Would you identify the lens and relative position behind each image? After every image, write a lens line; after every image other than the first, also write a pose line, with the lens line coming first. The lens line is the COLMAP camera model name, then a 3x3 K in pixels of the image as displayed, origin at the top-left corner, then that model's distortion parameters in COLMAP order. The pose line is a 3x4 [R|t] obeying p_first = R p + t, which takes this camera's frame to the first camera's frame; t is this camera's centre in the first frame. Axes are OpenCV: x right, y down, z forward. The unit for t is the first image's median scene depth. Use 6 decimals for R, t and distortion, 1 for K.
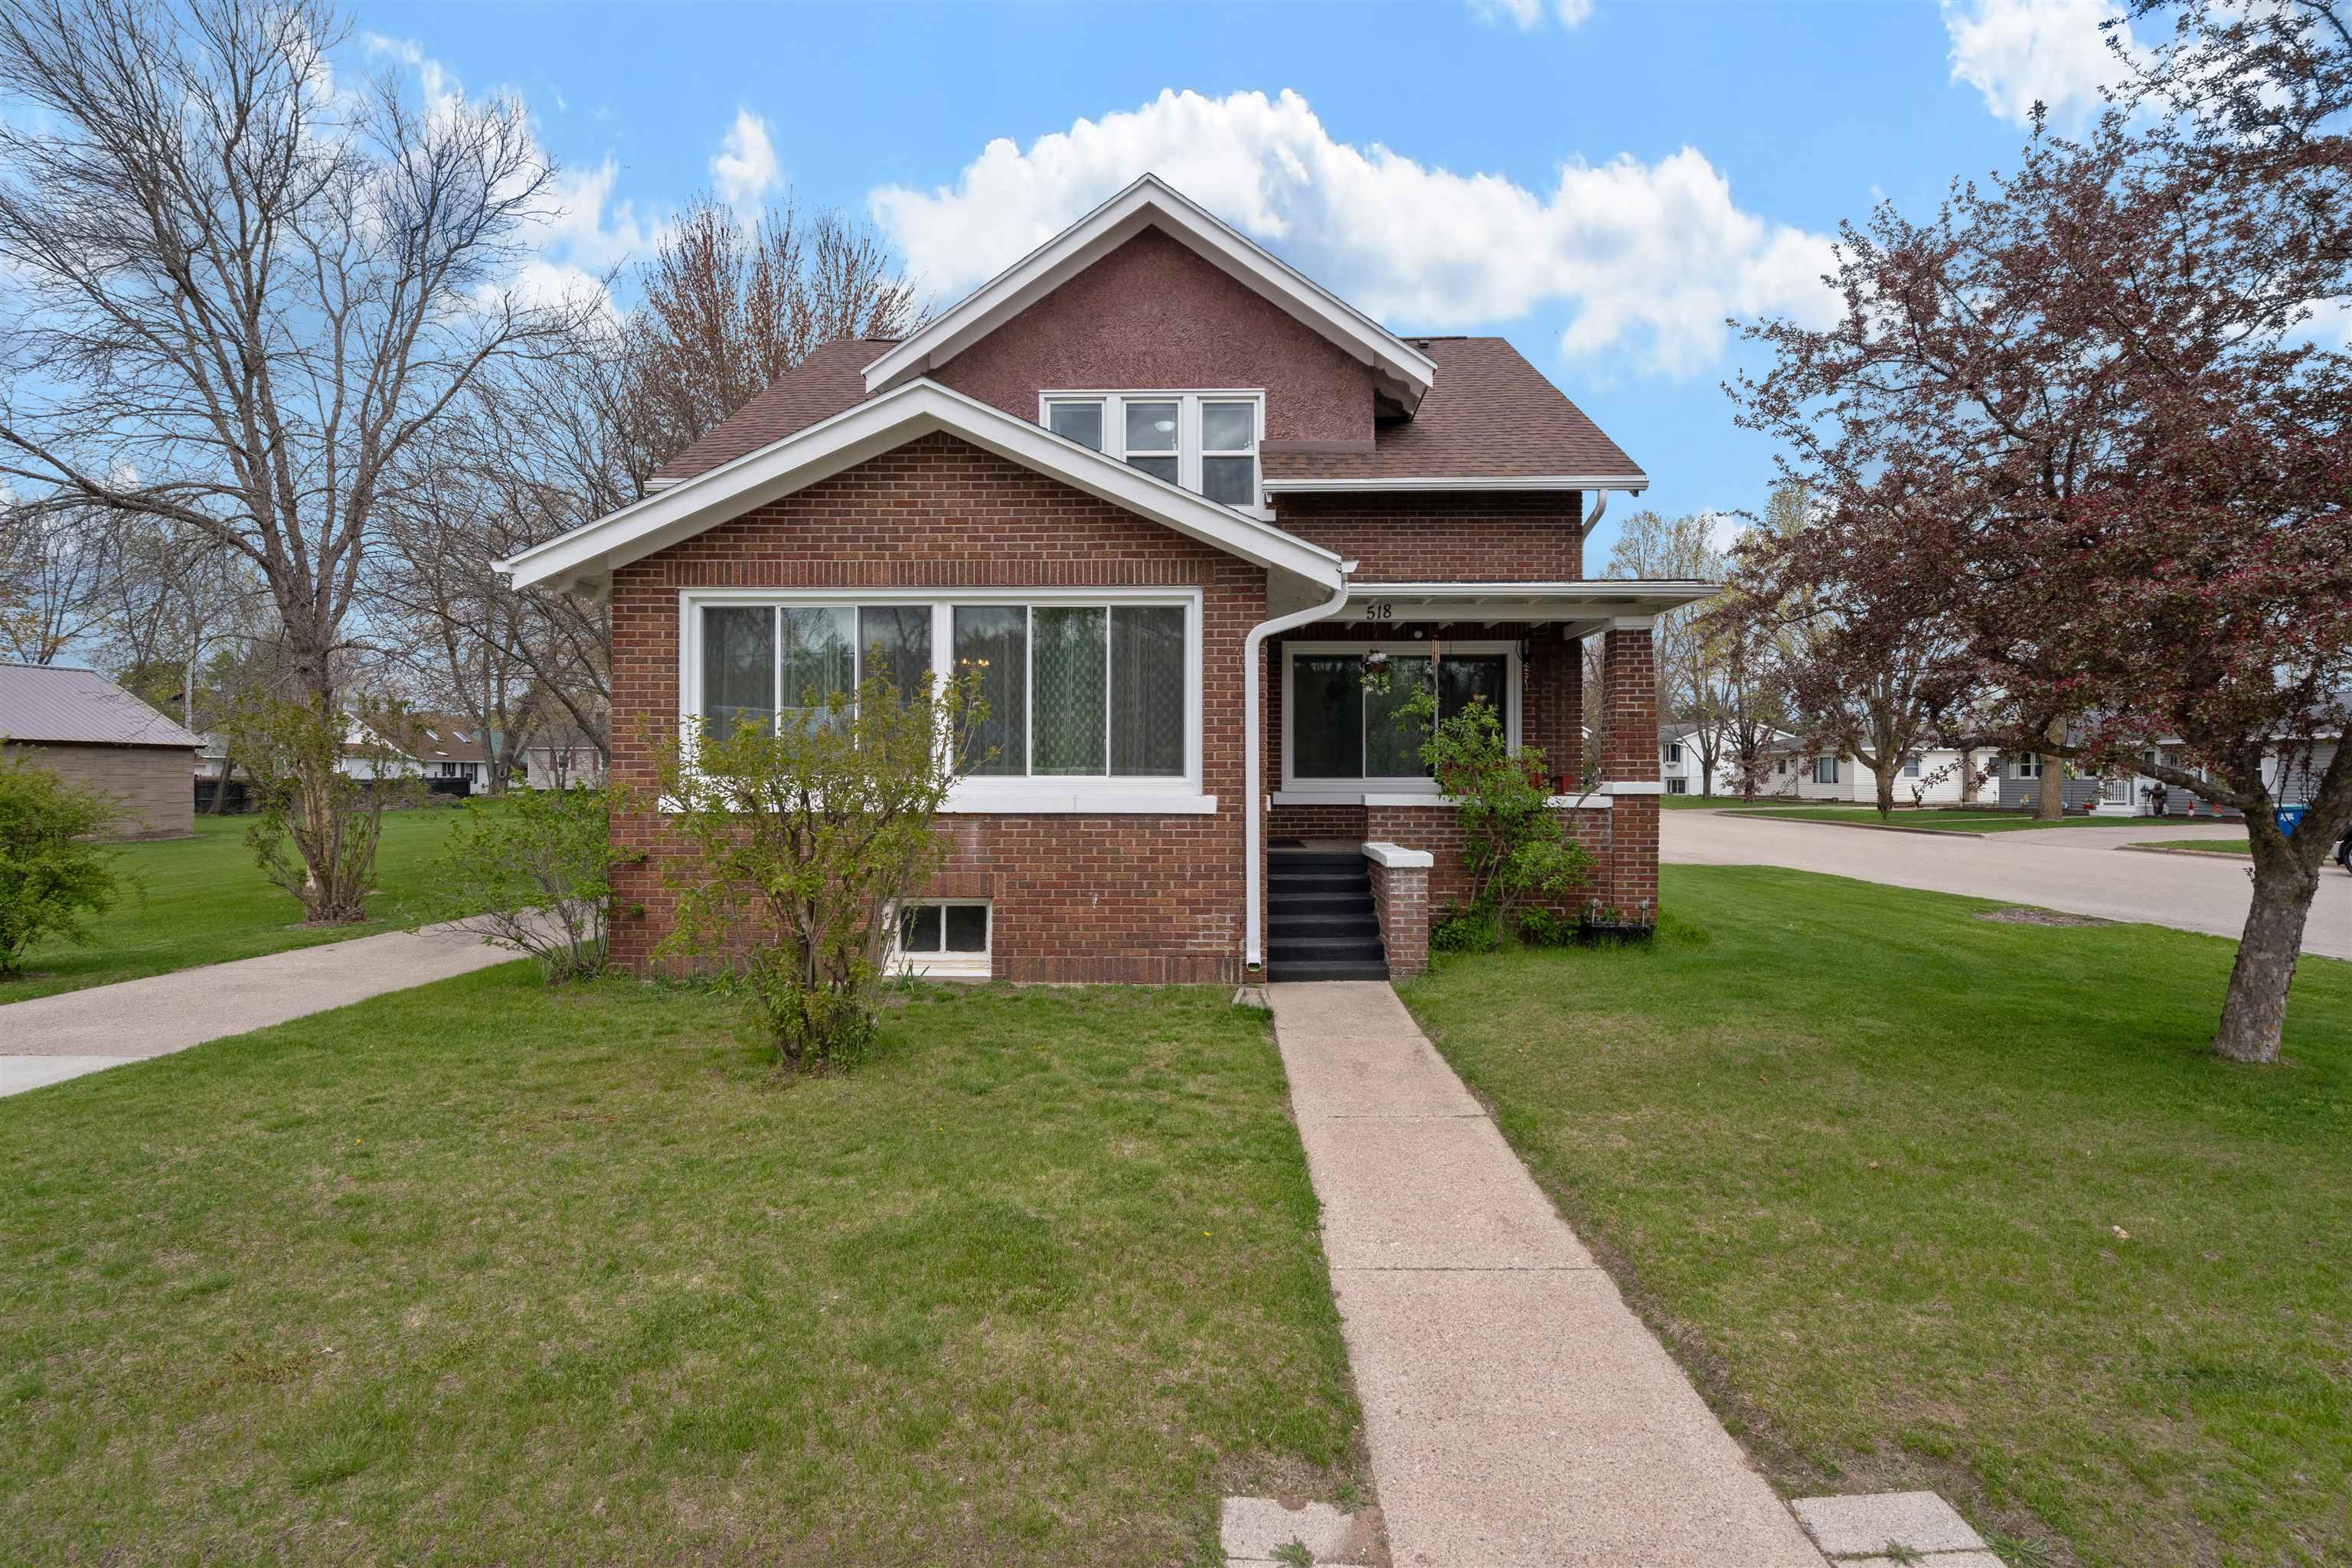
lens RADIAL K [[1067.7, 0, 1189.1], [0, 1067.7, 768.3], [0, 0, 1]] dist [-0.003762, 0.001482]
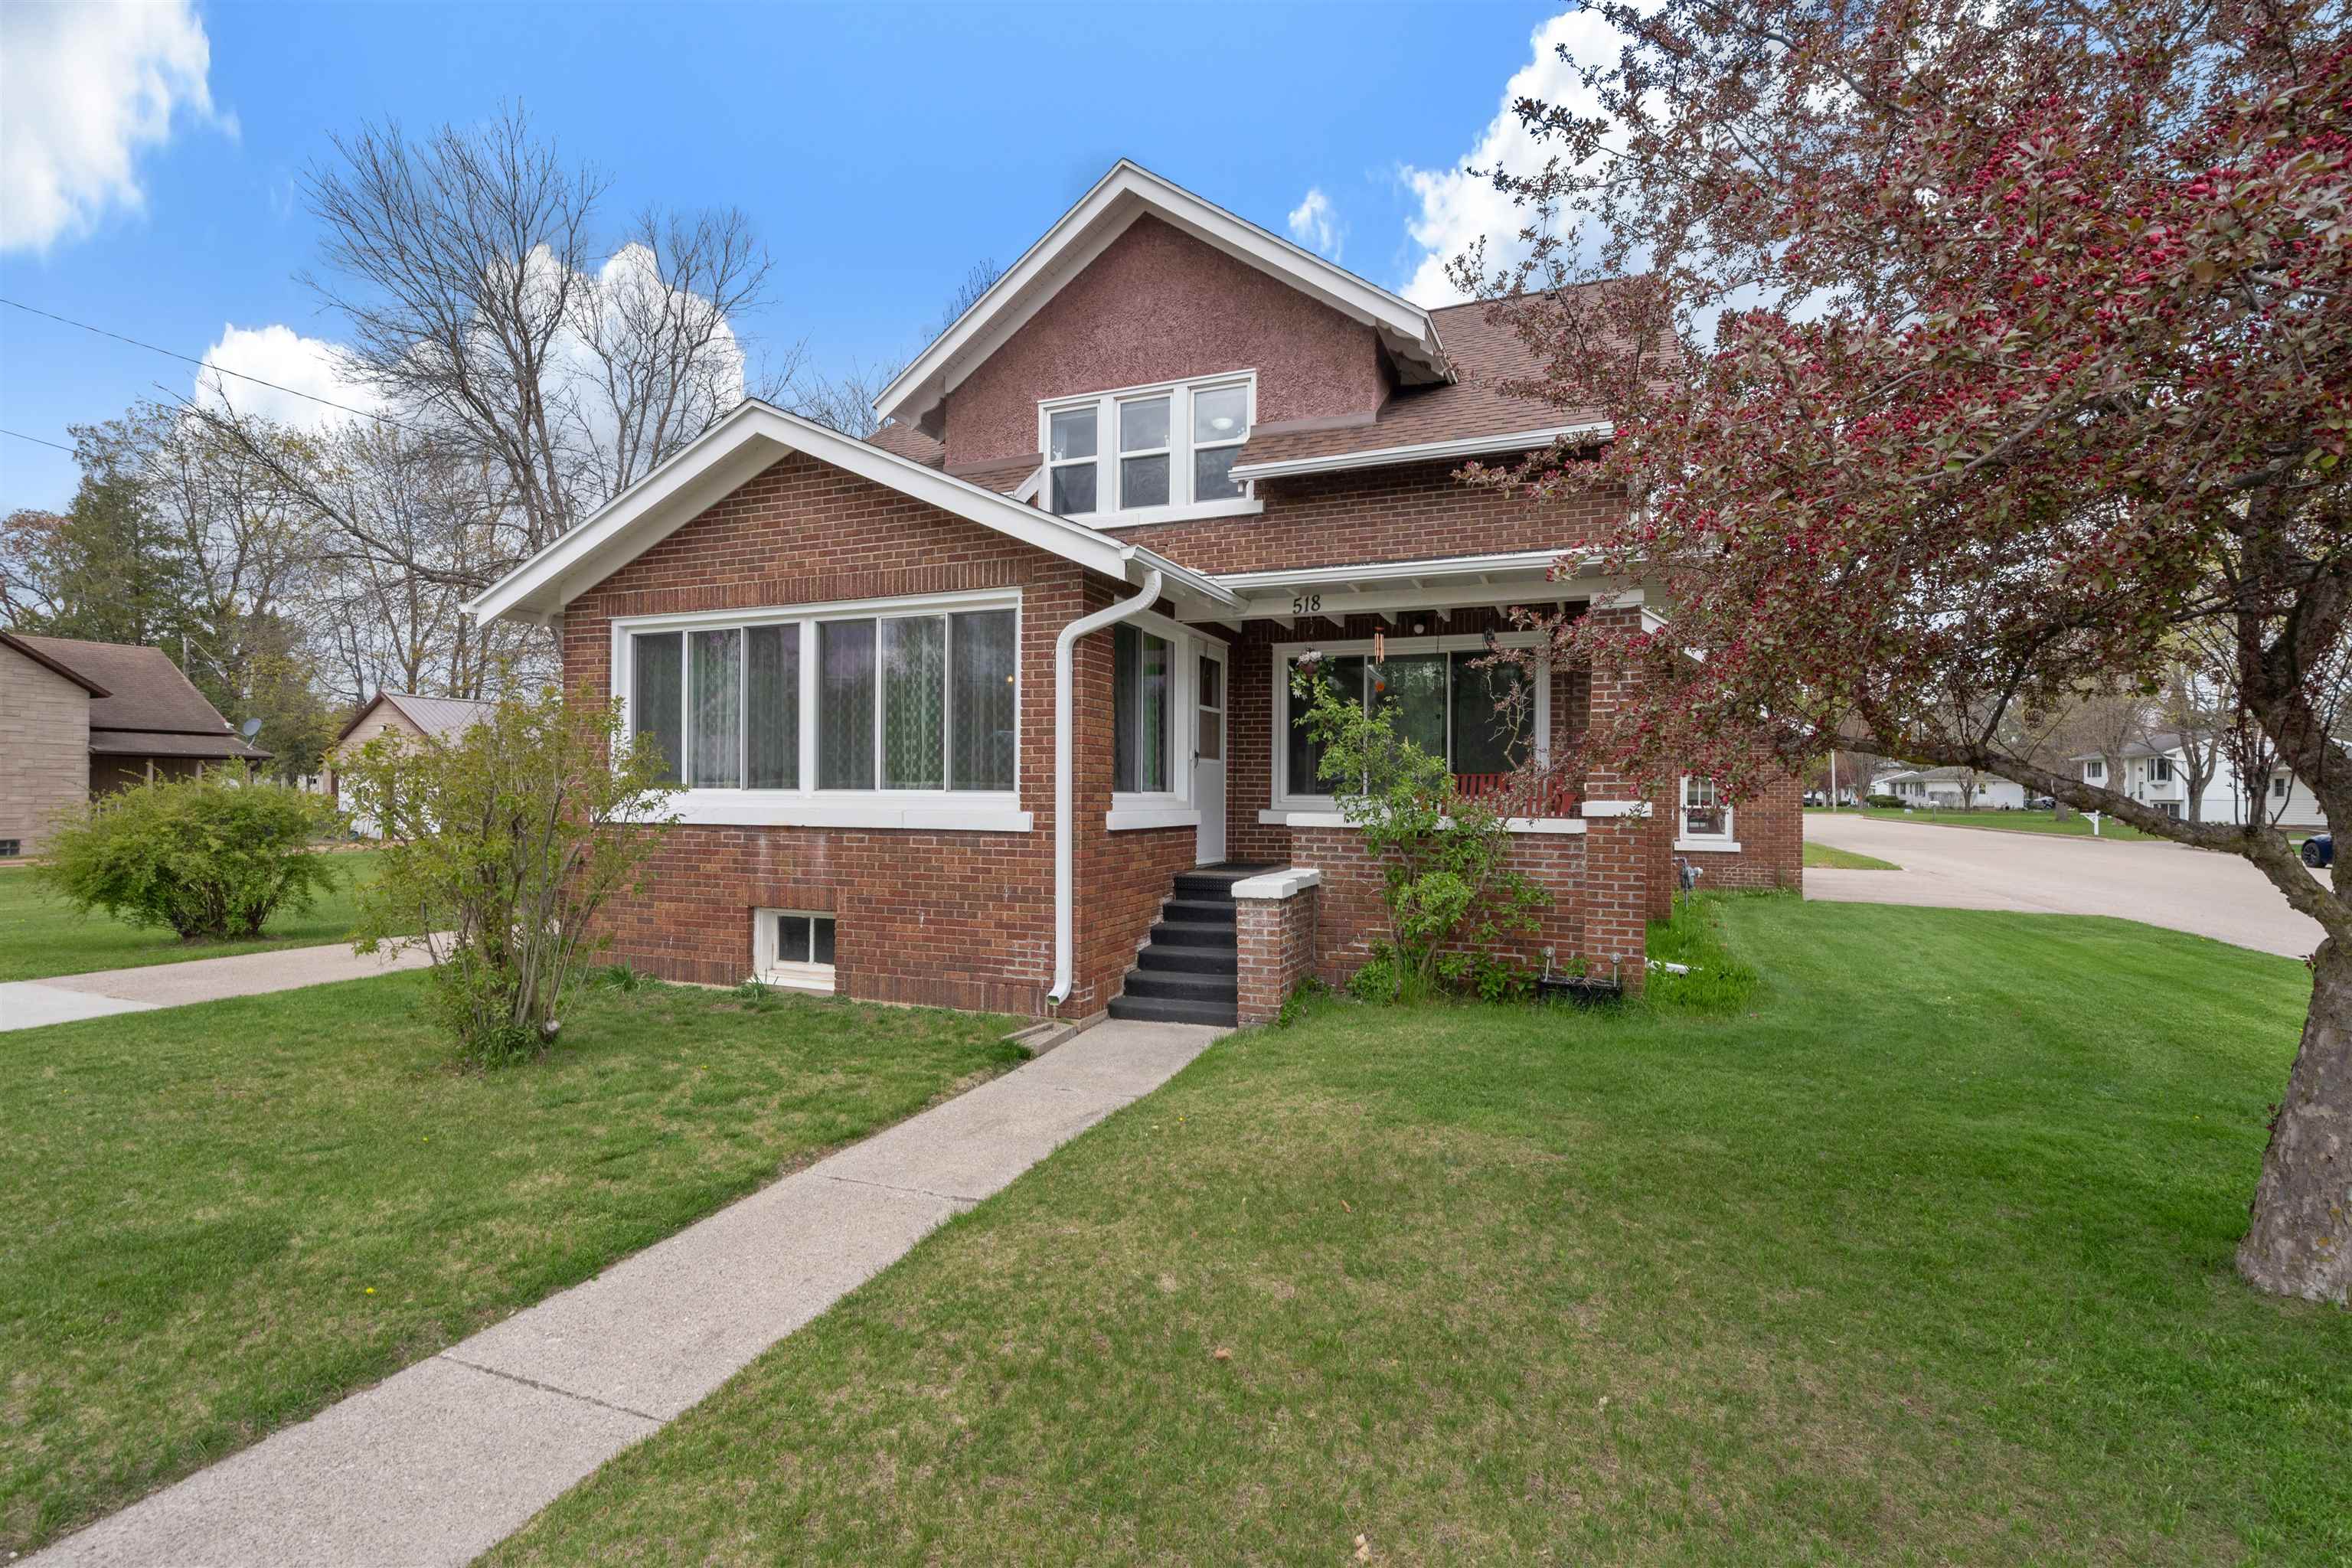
lens RADIAL K [[1051.4, 0, 1176.5], [0, 1051.4, 785.5], [0, 0, 1]] dist [-0.003076, 0.000603]
pose [[0.937040, 0.002258, -0.349214, 0.455833], [-0.002473, 0.999997, -0.000169, 0.002453], [0.349213, 0.001022, 0.937043, 0.188719]]
